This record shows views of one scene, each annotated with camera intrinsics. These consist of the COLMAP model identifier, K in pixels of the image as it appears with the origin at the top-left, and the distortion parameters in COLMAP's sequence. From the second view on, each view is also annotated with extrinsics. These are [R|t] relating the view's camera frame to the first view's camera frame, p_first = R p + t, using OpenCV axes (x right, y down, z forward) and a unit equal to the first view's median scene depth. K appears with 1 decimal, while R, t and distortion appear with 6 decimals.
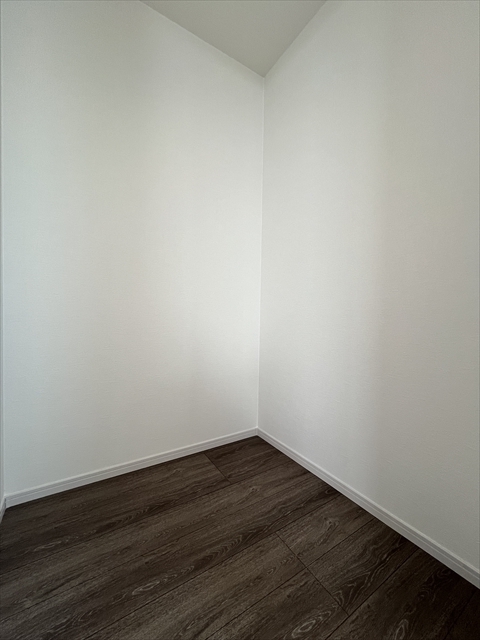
lens RADIAL K [[260.1, 0, 240.5], [0, 260.1, 317.2], [0, 0, 1]] dist [0.003091, -0.000096]
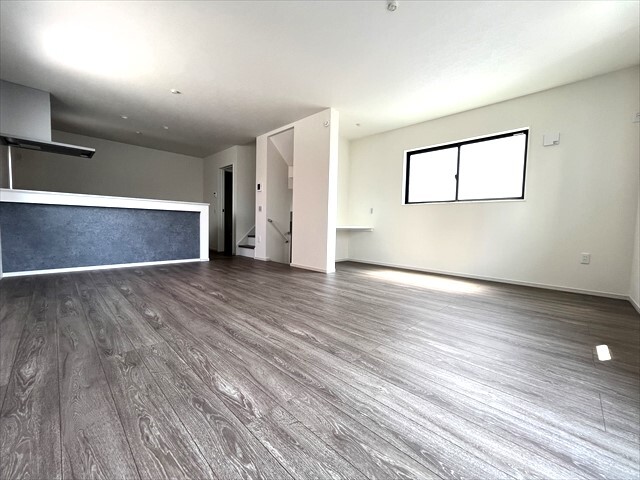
lens RADIAL K [[260.1, 0, 322.2], [0, 260.1, 239.0], [0, 0, 1]] dist [0.003091, -0.000096]
pose [[0.241386, 0.079908, -0.967134, 1.289980], [0.010251, 0.996338, 0.084879, -0.075503], [0.970375, -0.030403, 0.239683, 0.677483]]
